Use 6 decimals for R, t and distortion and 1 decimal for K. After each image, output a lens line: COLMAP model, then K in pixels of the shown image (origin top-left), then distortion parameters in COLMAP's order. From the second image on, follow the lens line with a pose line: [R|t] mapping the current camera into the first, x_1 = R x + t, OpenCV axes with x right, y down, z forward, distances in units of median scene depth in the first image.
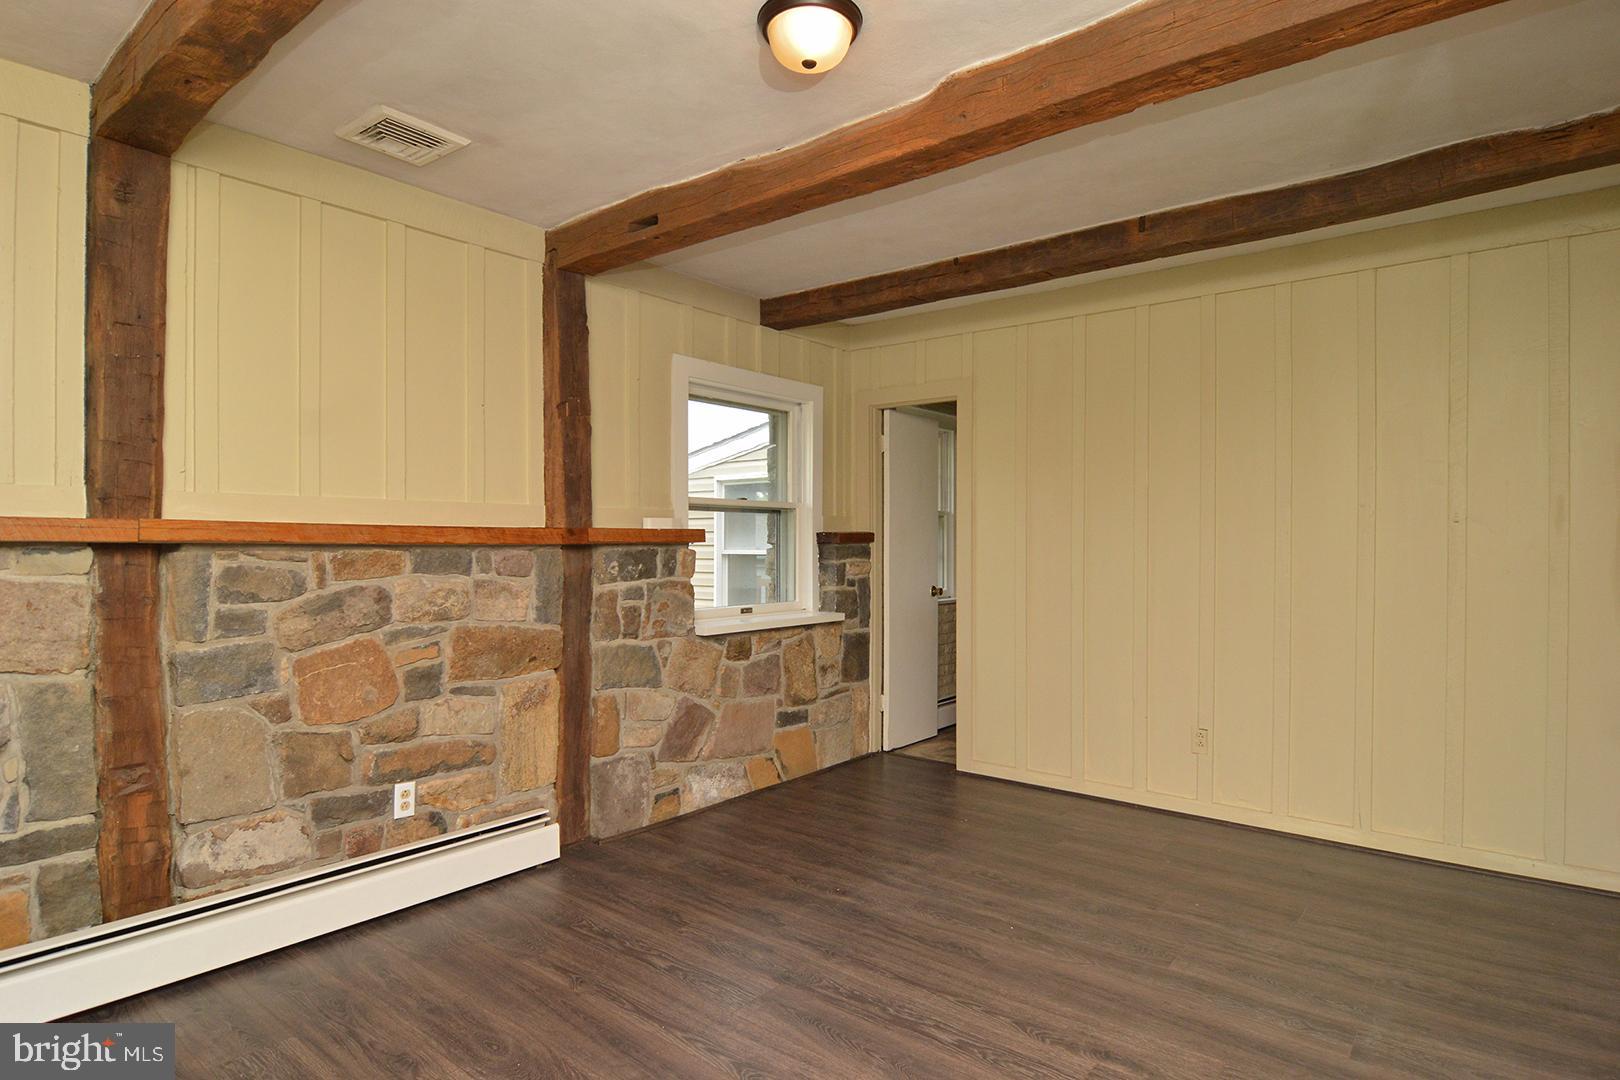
lens RADIAL K [[880.8, 0, 807.5], [0, 880.8, 547.2], [0, 0, 1]] dist [-0.005501, -0.010146]
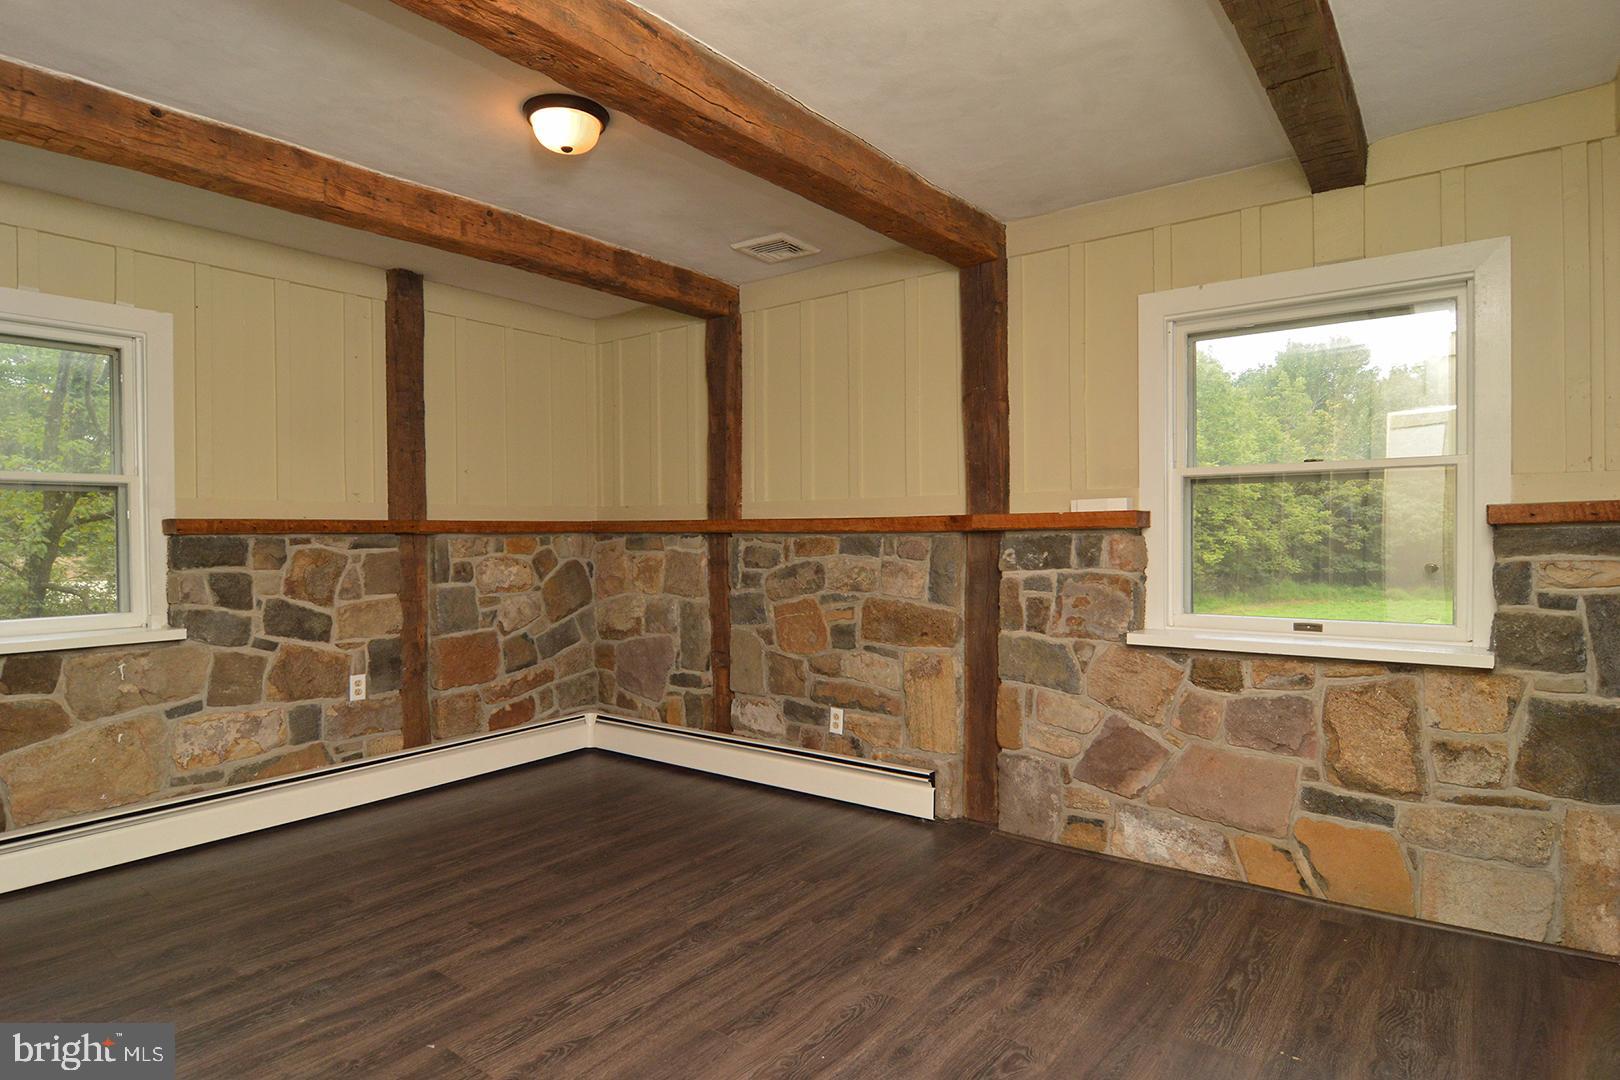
lens RADIAL K [[880.8, 0, 807.5], [0, 880.8, 547.2], [0, 0, 1]] dist [-0.005501, -0.010146]
pose [[0.033178, 0.014433, -0.999345, 0.822228], [0.002822, 0.999890, 0.014534, 0.000355], [0.999445, -0.003303, 0.033133, 0.840188]]
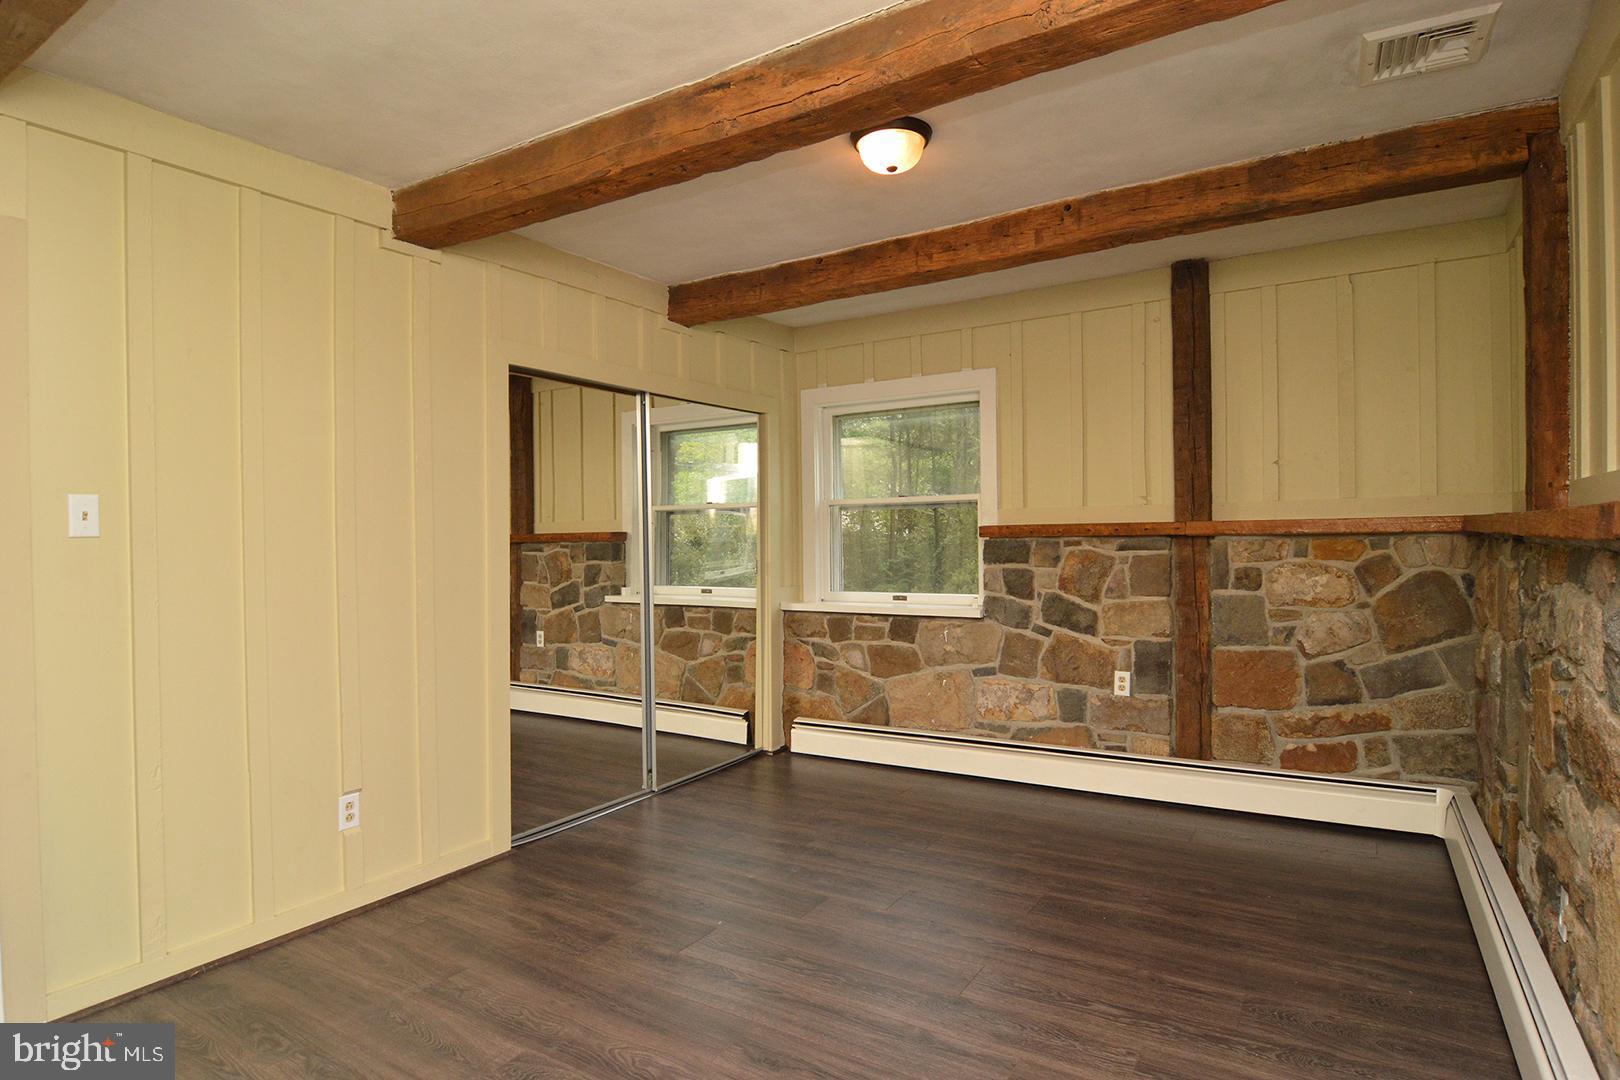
lens RADIAL K [[880.8, 0, 807.5], [0, 880.8, 547.2], [0, 0, 1]] dist [-0.005501, -0.010146]
pose [[-0.991910, 0.014085, -0.126163, 0.189966], [0.012221, 0.999805, 0.015538, -0.011869], [0.126357, 0.013870, -0.991888, 1.465495]]
